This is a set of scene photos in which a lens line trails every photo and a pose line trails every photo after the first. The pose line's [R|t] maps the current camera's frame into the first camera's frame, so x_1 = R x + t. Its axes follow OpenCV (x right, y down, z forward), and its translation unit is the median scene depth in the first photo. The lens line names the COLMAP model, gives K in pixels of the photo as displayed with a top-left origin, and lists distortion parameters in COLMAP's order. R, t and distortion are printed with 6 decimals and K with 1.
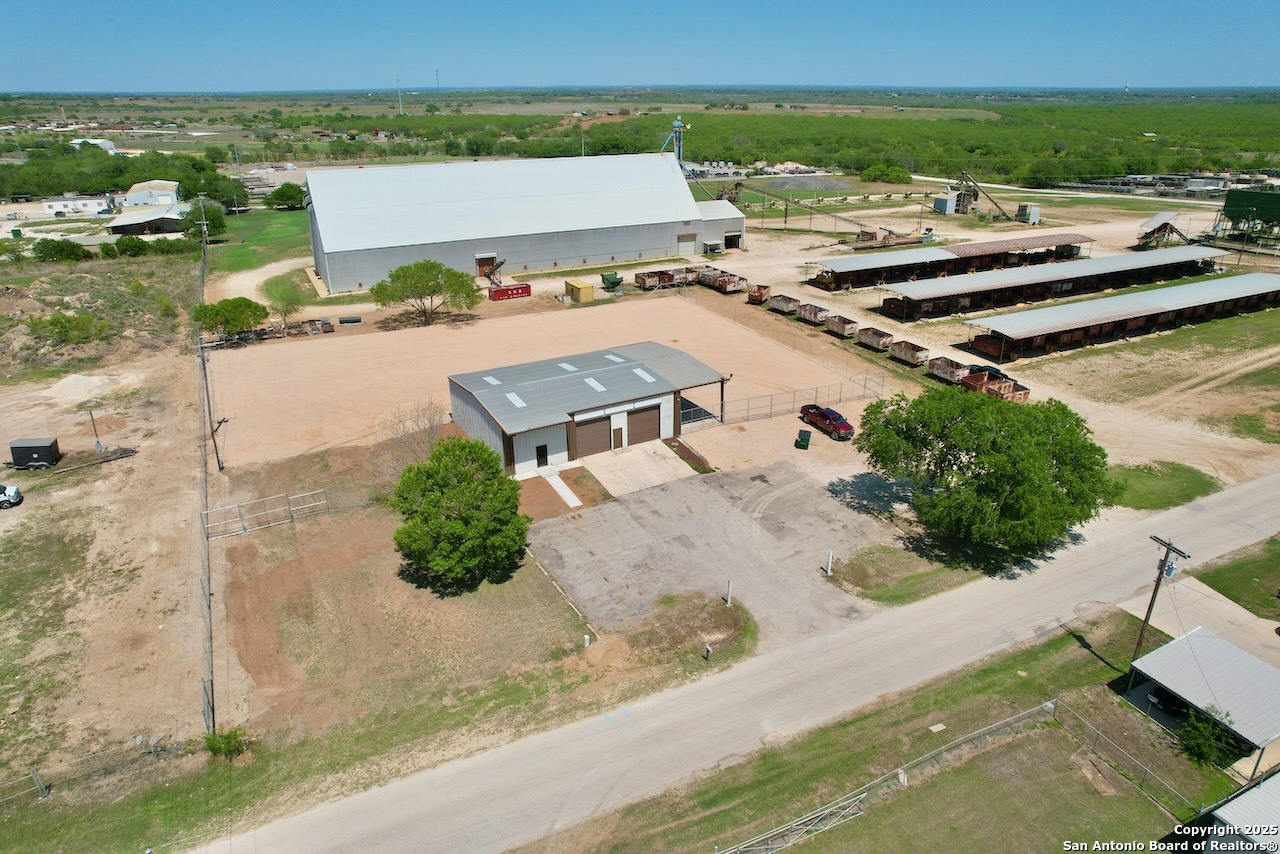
lens RADIAL K [[818.1, 0, 643.9], [0, 818.1, 430.8], [0, 0, 1]] dist [-0.077185, 0.069188]
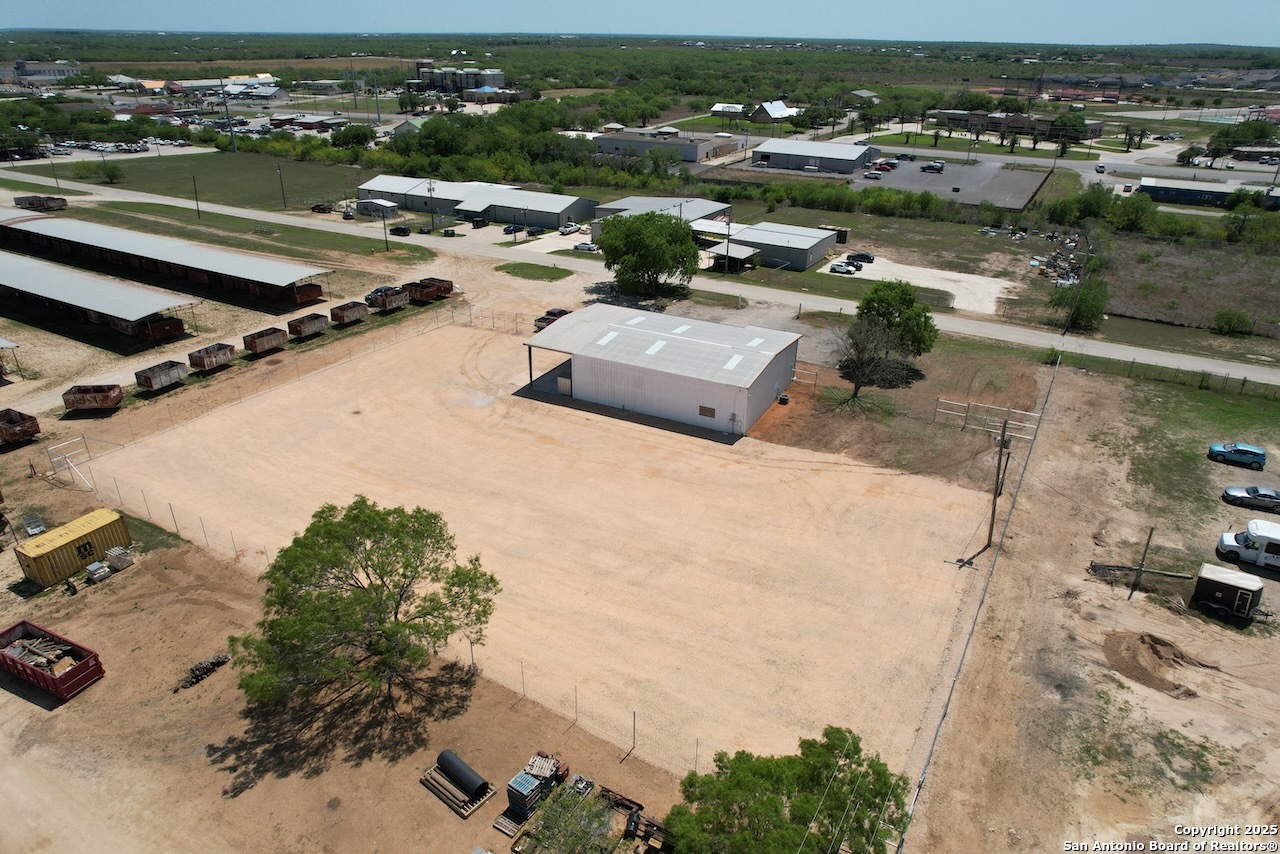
lens RADIAL K [[818.1, 0, 643.9], [0, 818.1, 430.8], [0, 0, 1]] dist [-0.077185, 0.069188]
pose [[-0.544345, -0.375192, 0.750279, -0.617277], [0.320010, 0.733887, 0.599169, -0.429111], [-0.775424, 0.566252, -0.279423, 0.977643]]
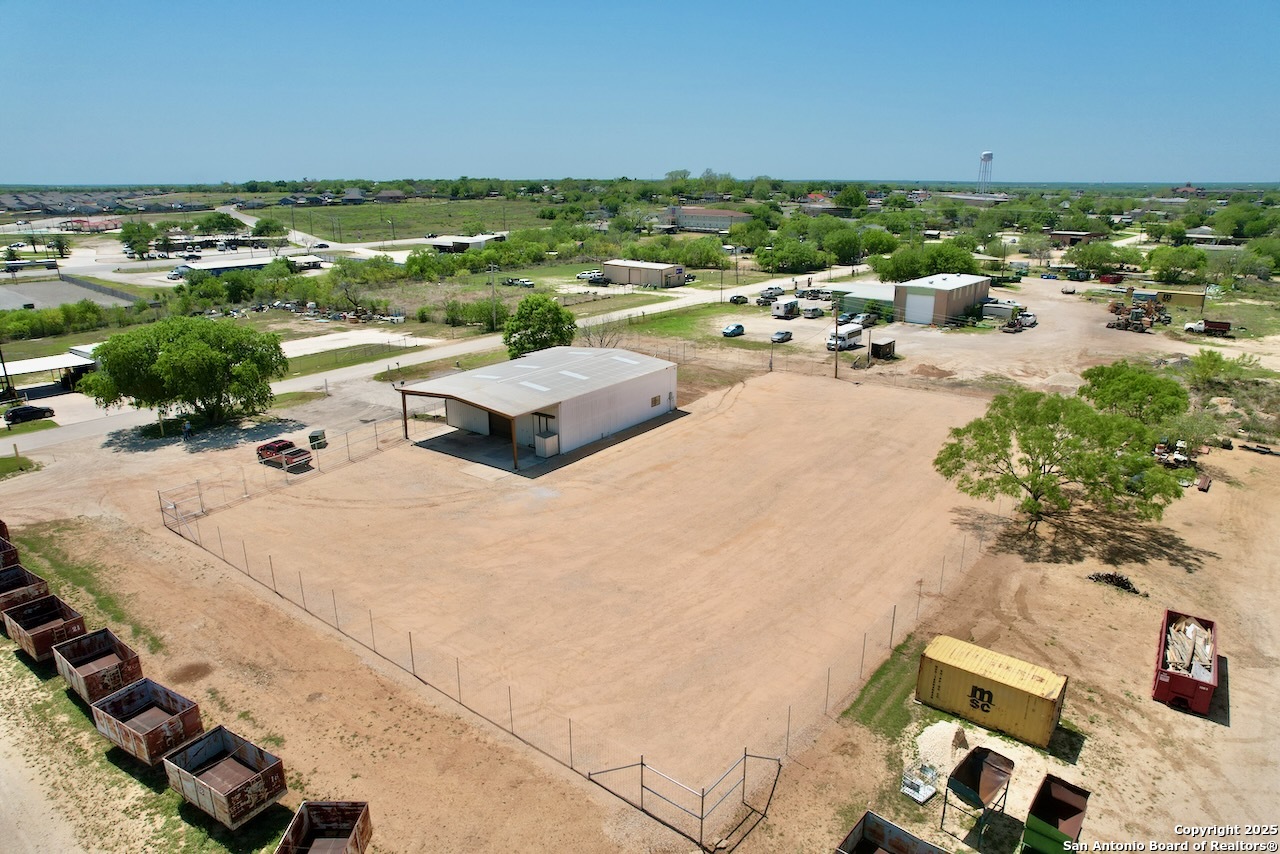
lens RADIAL K [[818.1, 0, 643.9], [0, 818.1, 430.8], [0, 0, 1]] dist [-0.077185, 0.069188]
pose [[-0.915437, 0.123339, -0.383096, 0.146463], [-0.155384, 0.769764, 0.619128, -0.455335], [0.371256, 0.626300, -0.685506, 1.254350]]
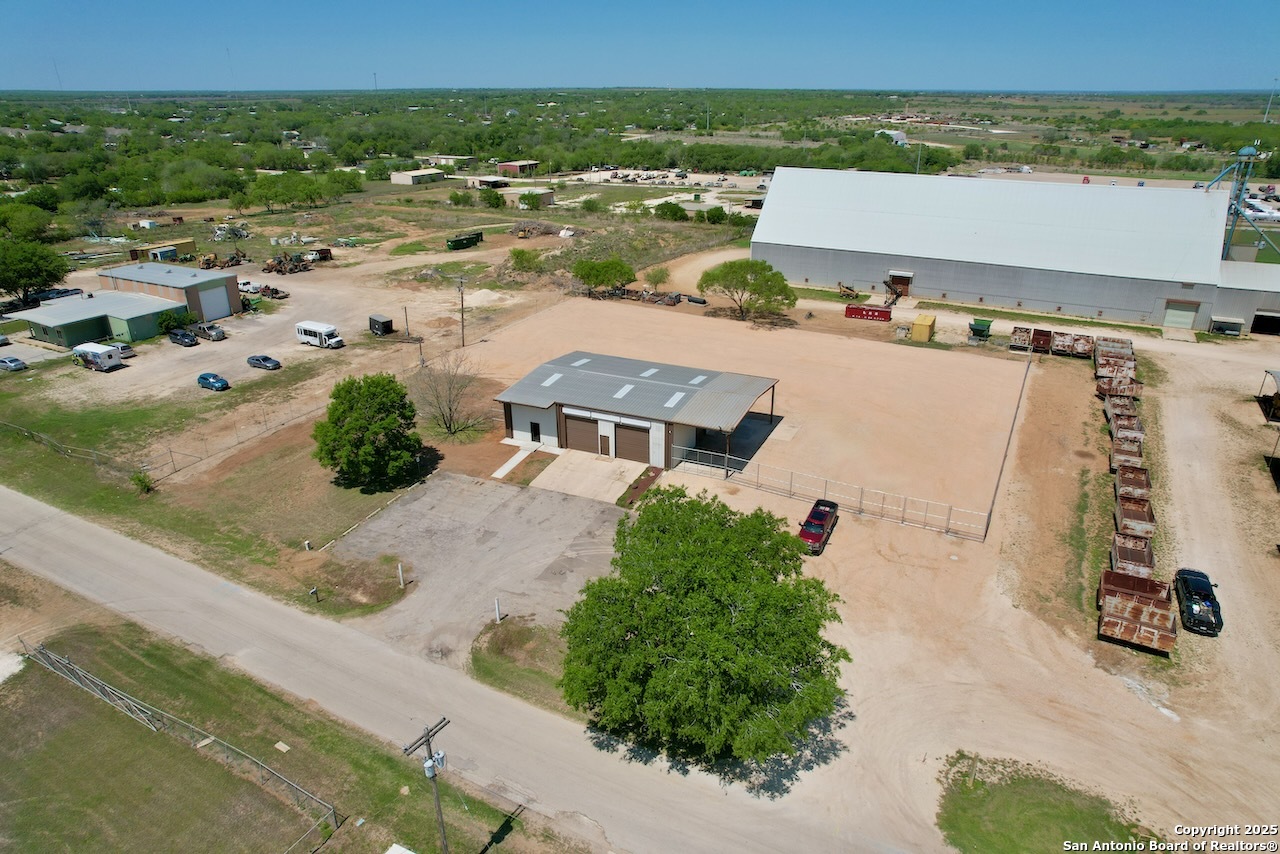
lens RADIAL K [[818.1, 0, 643.9], [0, 818.1, 430.8], [0, 0, 1]] dist [-0.077185, 0.069188]
pose [[0.579089, 0.322562, -0.748739, 0.504538], [-0.321441, 0.934338, 0.153911, -0.120880], [0.749221, 0.151547, 0.644749, 0.255762]]
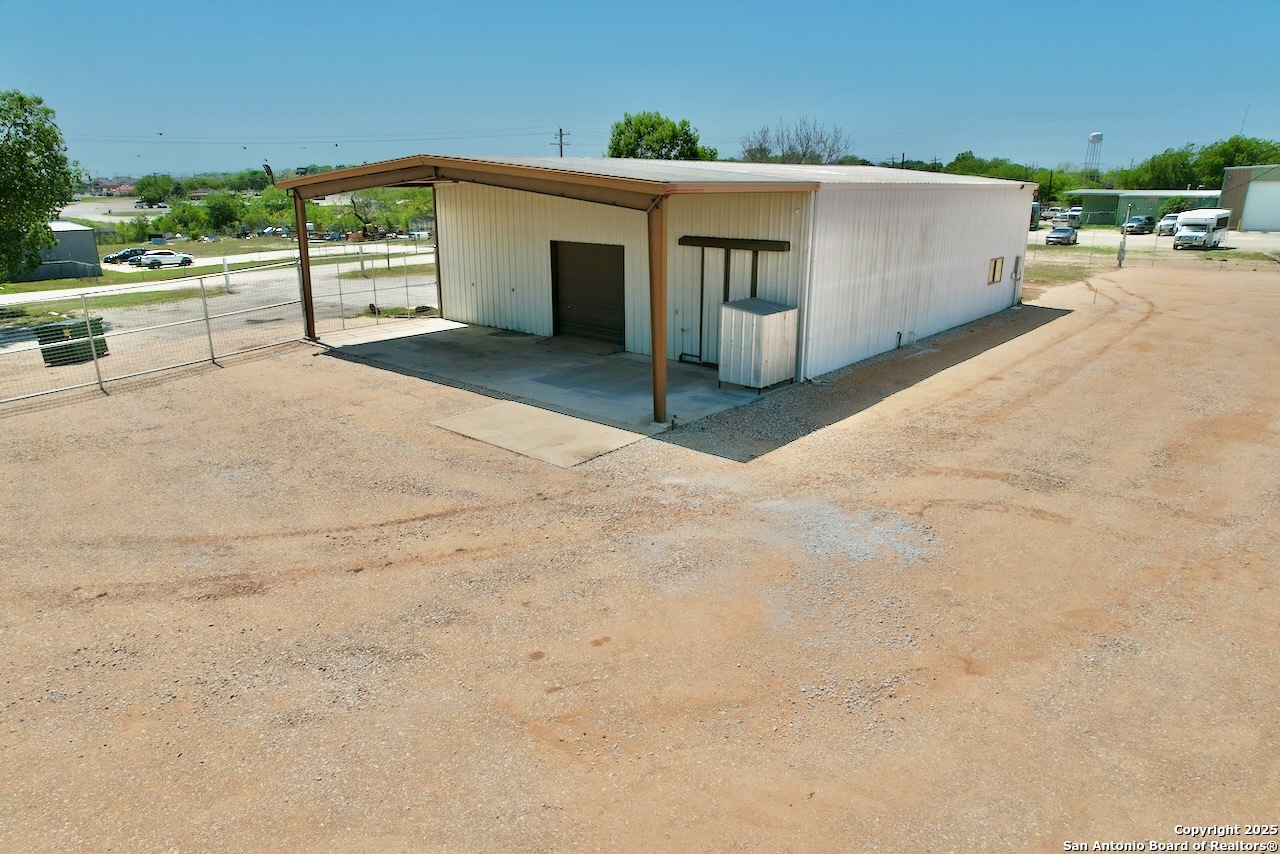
lens RADIAL K [[818.1, 0, 643.9], [0, 818.1, 430.8], [0, 0, 1]] dist [-0.077185, 0.069188]
pose [[-0.942505, 0.098489, -0.319349, 0.057276], [-0.132544, 0.767051, 0.627746, -0.142318], [0.306783, 0.633981, -0.709896, 0.934681]]
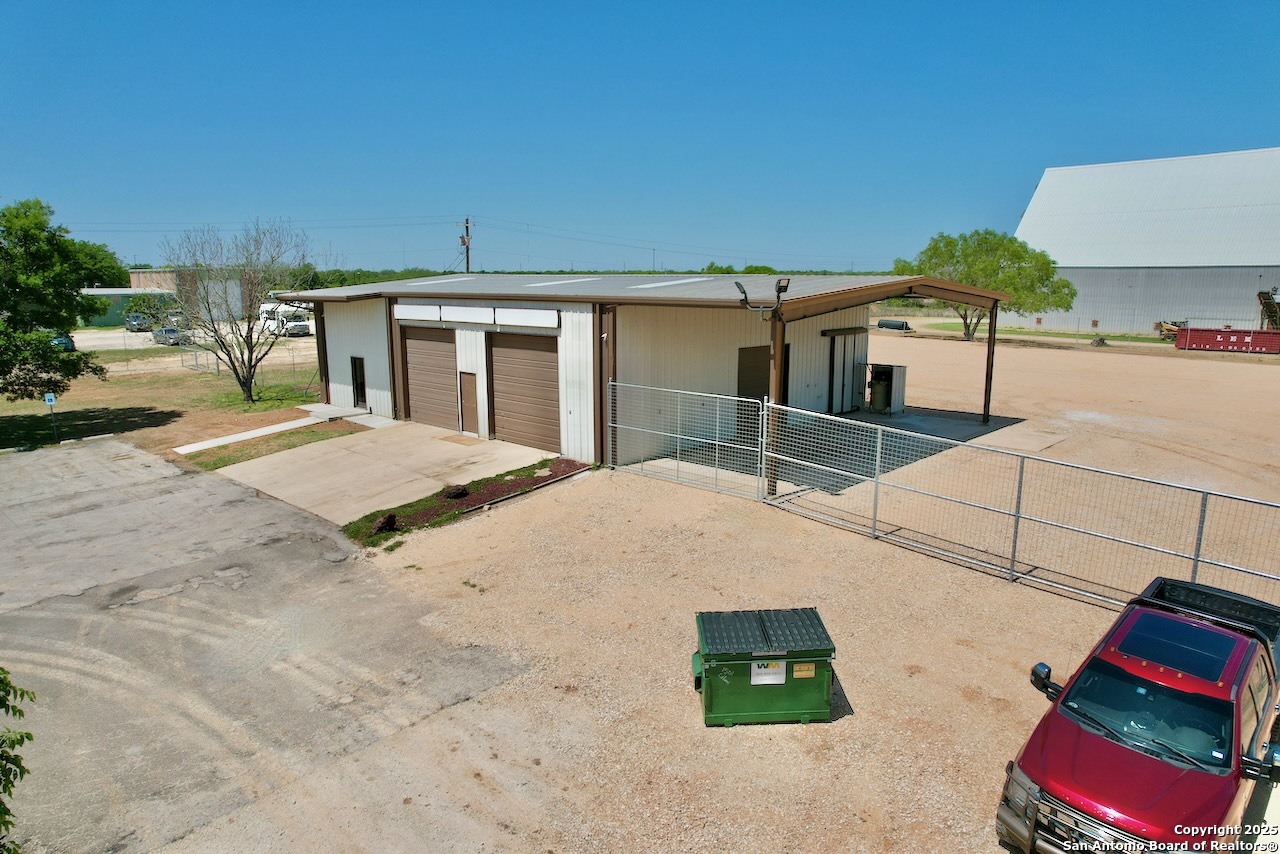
lens RADIAL K [[818.1, 0, 643.9], [0, 818.1, 430.8], [0, 0, 1]] dist [-0.077185, 0.069188]
pose [[0.298356, 0.180604, -0.937212, 0.225737], [-0.381677, 0.922581, 0.056280, -0.019715], [0.874818, 0.340920, 0.344190, 0.638337]]
